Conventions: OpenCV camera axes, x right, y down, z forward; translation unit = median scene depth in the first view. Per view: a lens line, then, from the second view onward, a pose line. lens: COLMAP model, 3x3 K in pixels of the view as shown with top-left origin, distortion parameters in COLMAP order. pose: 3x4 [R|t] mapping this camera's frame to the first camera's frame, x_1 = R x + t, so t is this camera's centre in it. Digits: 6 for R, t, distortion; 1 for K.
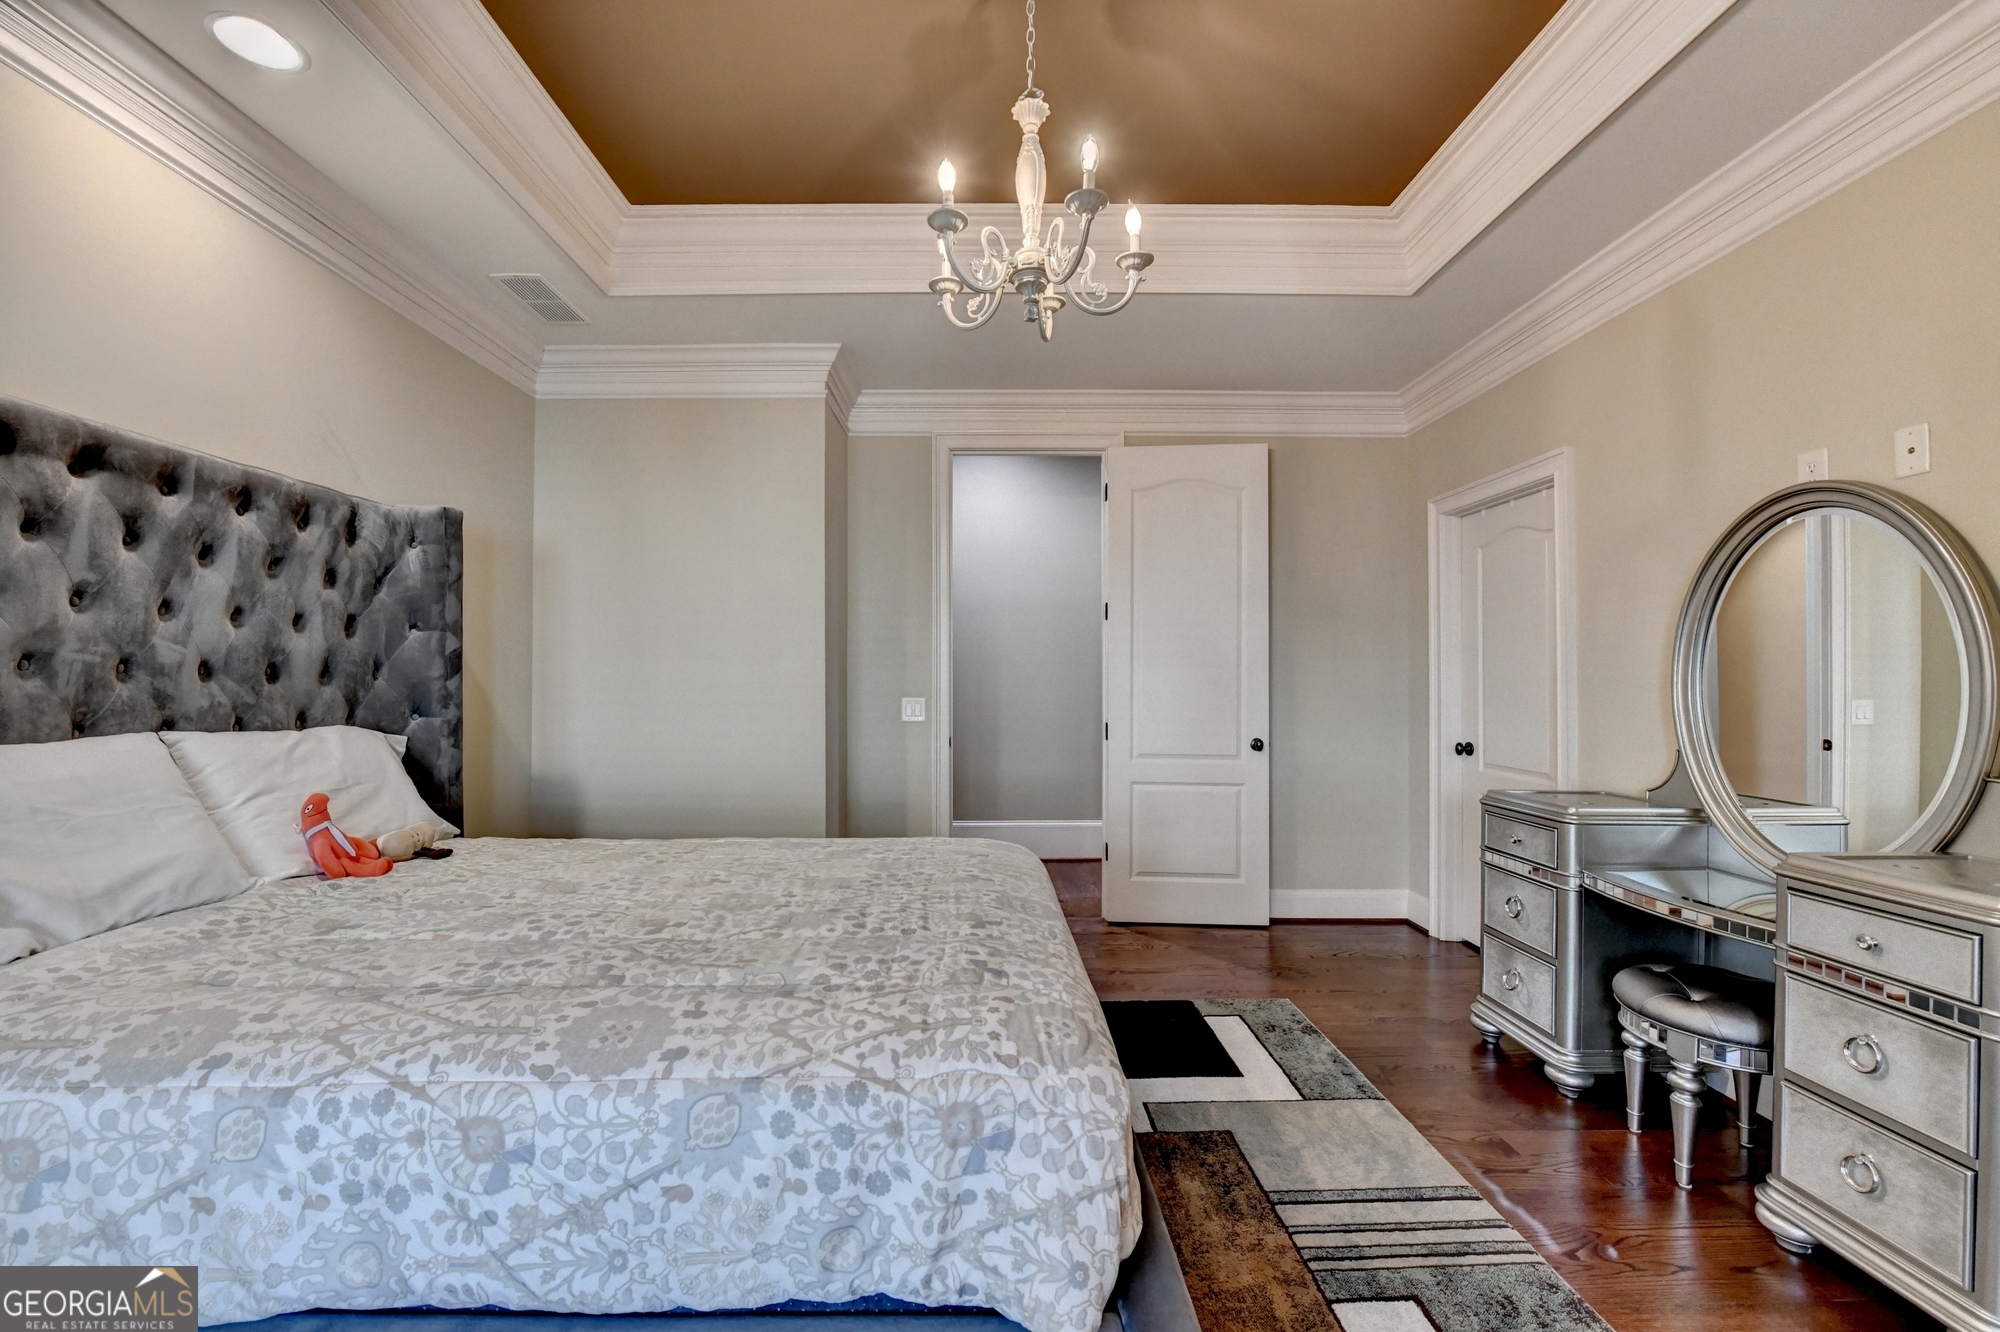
lens RADIAL K [[816.0, 0, 982.4], [0, 816.0, 678.9], [0, 0, 1]] dist [-0.020907, -0.000369]
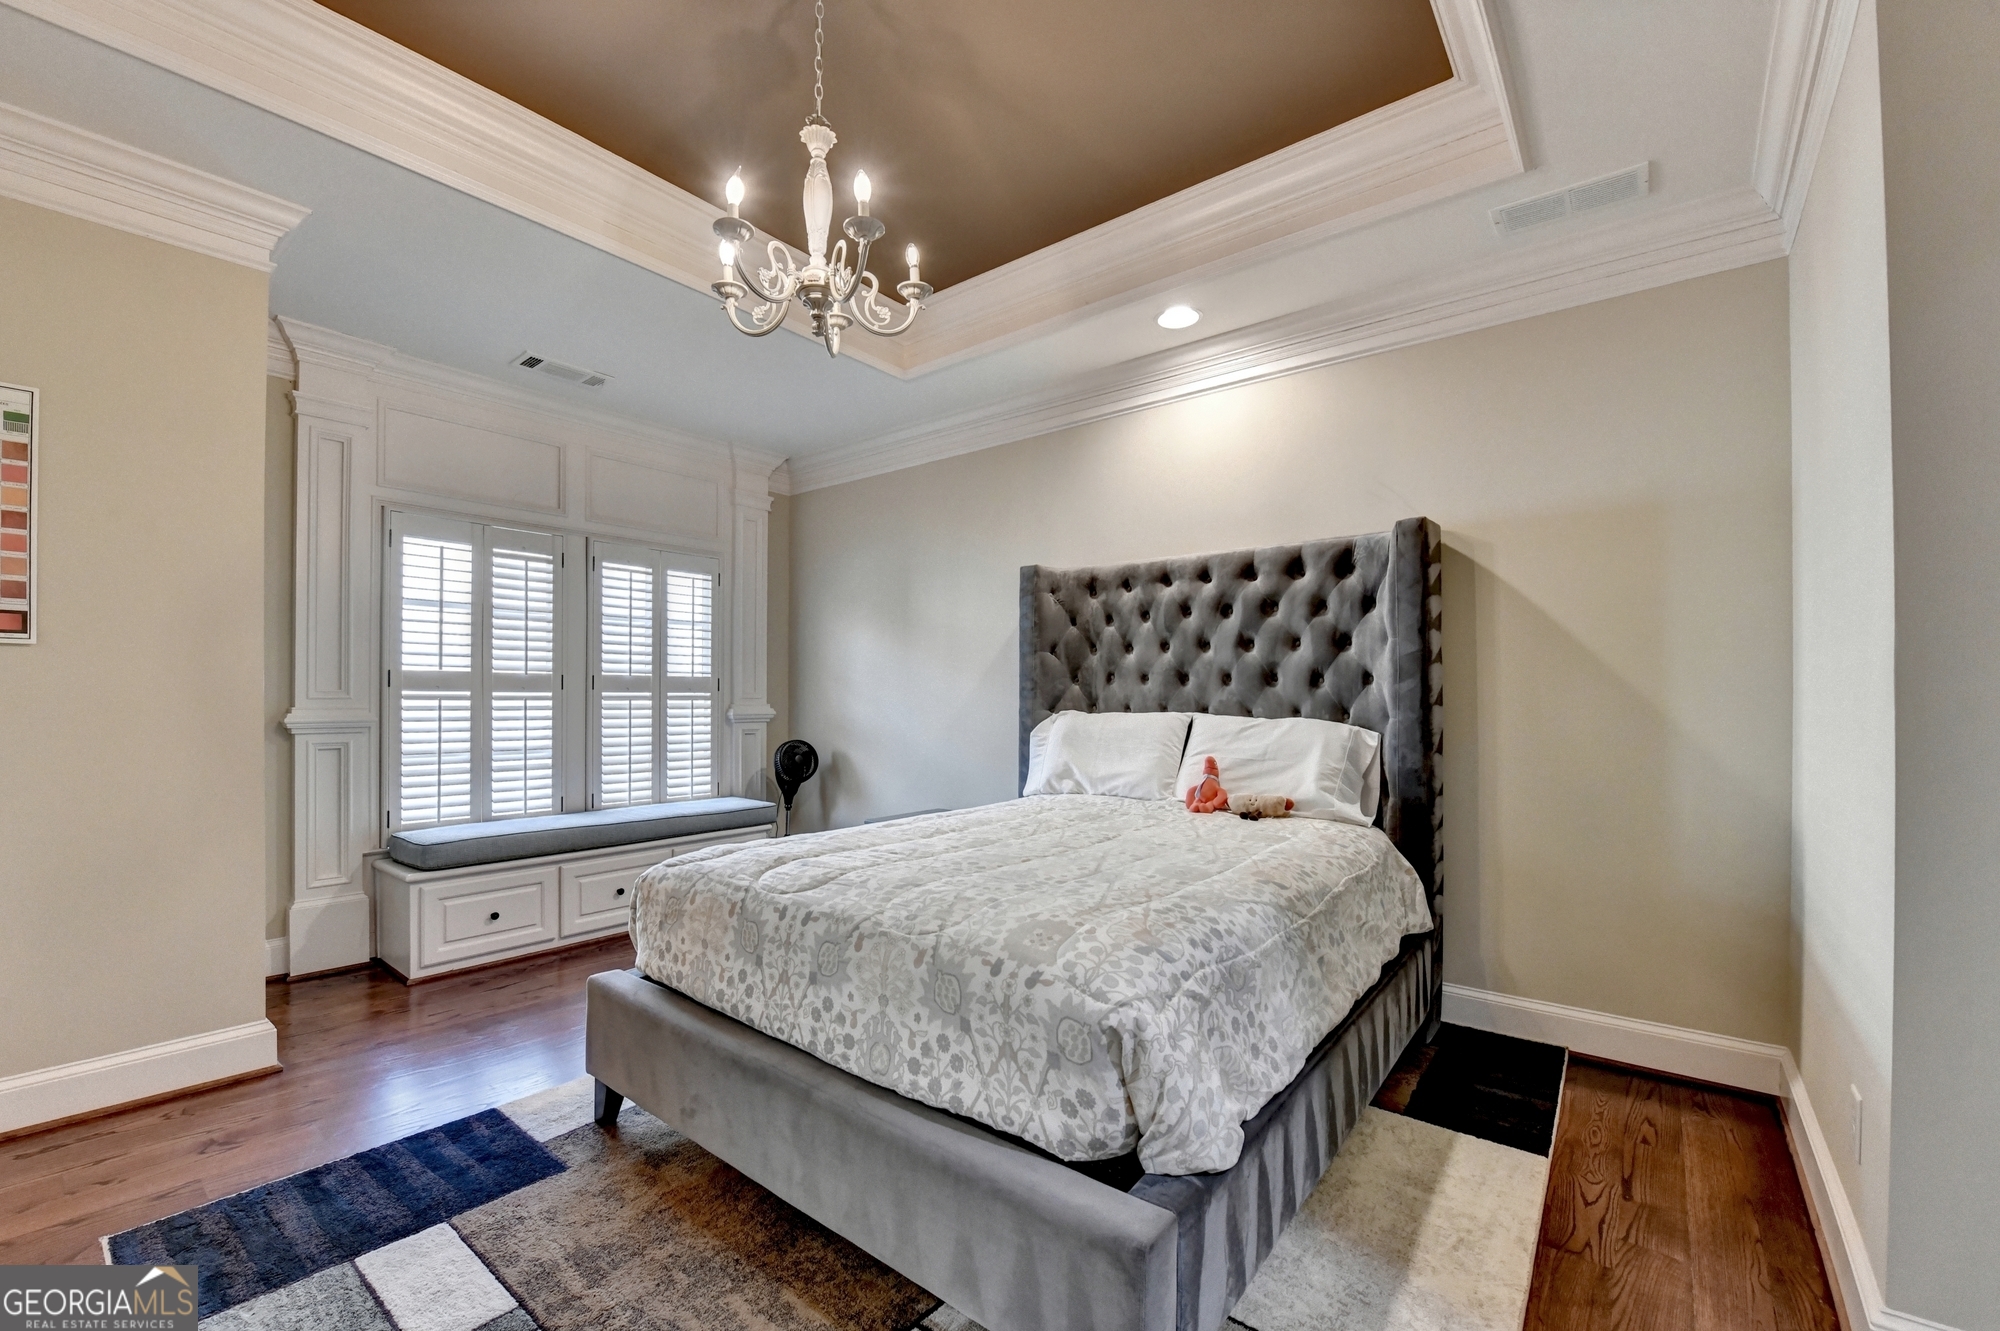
lens RADIAL K [[816.0, 0, 982.4], [0, 816.0, 678.4], [0, 0, 1]] dist [-0.020907, -0.000369]
pose [[-0.645026, -0.005980, -0.764137, 0.690540], [-0.005943, 0.999978, -0.002809, -0.002675], [0.764138, 0.002729, -0.645047, 1.774223]]
